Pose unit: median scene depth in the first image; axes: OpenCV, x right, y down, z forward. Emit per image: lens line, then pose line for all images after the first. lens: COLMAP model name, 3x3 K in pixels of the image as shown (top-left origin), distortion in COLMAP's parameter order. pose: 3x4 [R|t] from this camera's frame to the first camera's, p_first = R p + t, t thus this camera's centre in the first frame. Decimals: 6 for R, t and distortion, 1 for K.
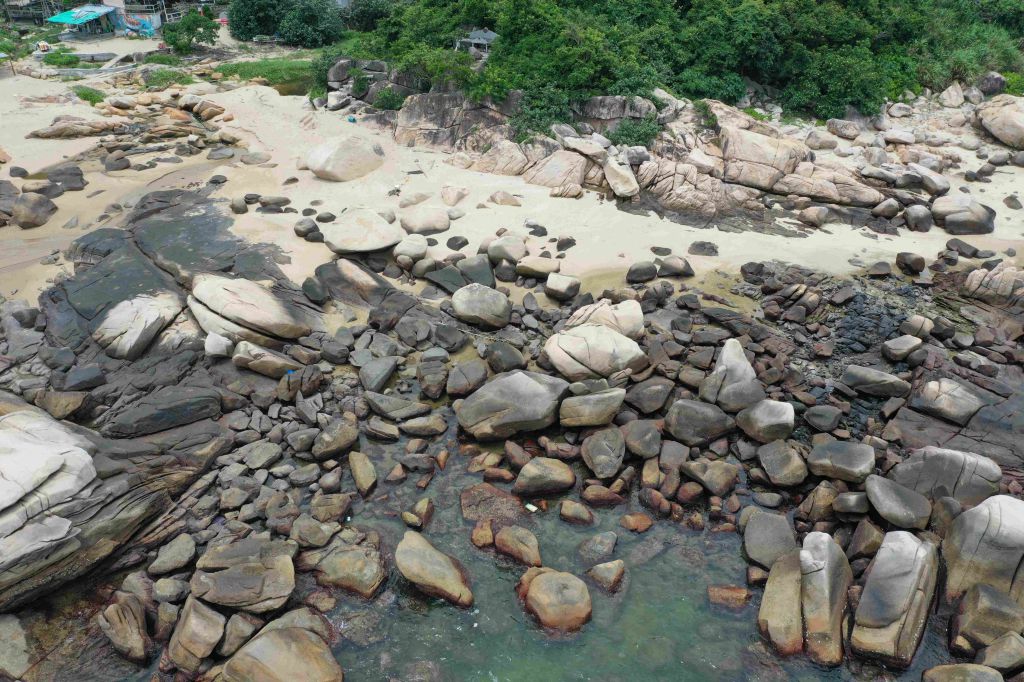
lens RADIAL K [[798.3, 0, 511.7], [0, 798.3, 336.2], [0, 0, 1]] dist [-0.002535, 0.004357]
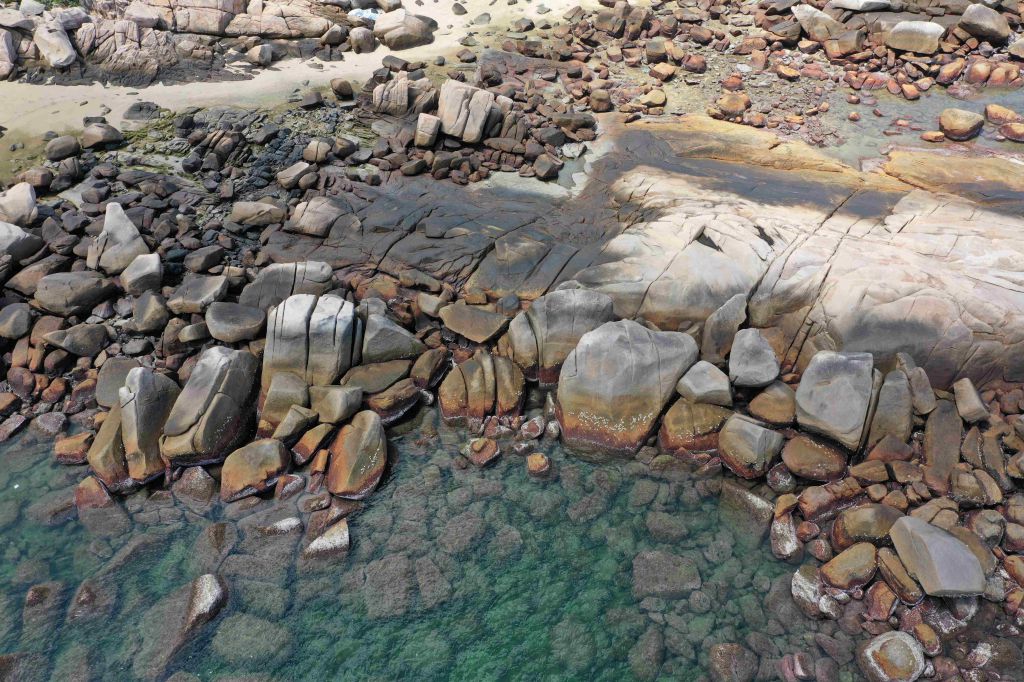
lens RADIAL K [[798.3, 0, 505.2], [0, 798.3, 350.0], [0, 0, 1]] dist [-0.002535, 0.004357]
pose [[0.926693, -0.266923, 0.264562, 0.359617], [0.209231, 0.951200, 0.226805, 0.048460], [-0.312191, -0.154824, 0.937319, -0.123235]]
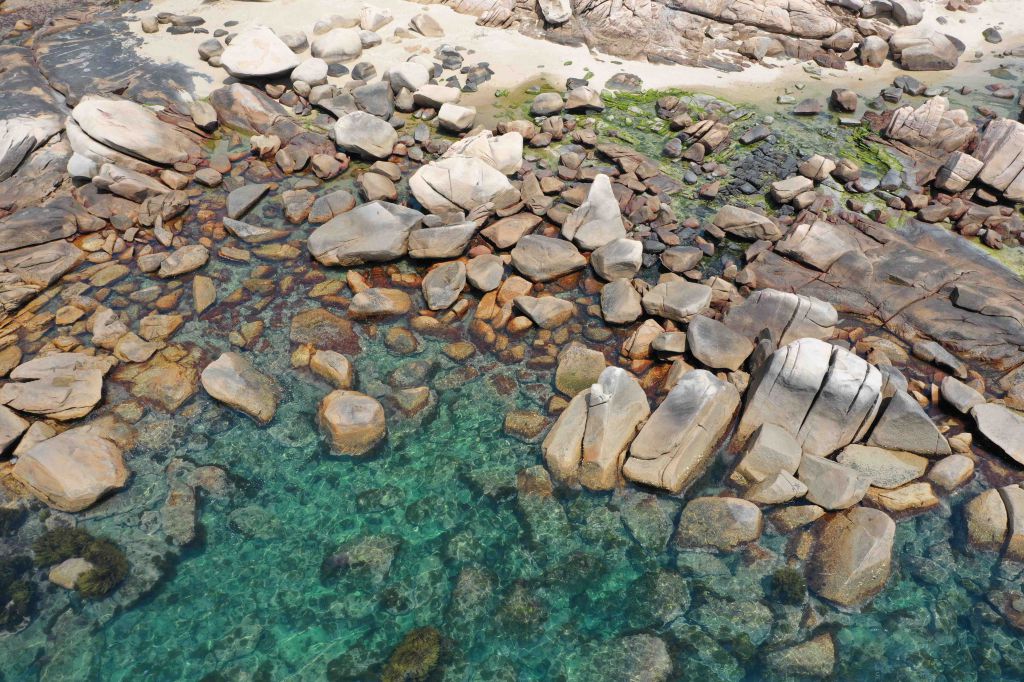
lens RADIAL K [[798.3, 0, 506.7], [0, 798.3, 348.3], [0, 0, 1]] dist [-0.002535, 0.004357]
pose [[0.997502, 0.038867, -0.058991, 0.192710], [-0.026619, 0.980289, 0.195766, 0.020320], [0.065437, -0.193706, 0.978875, 0.017825]]
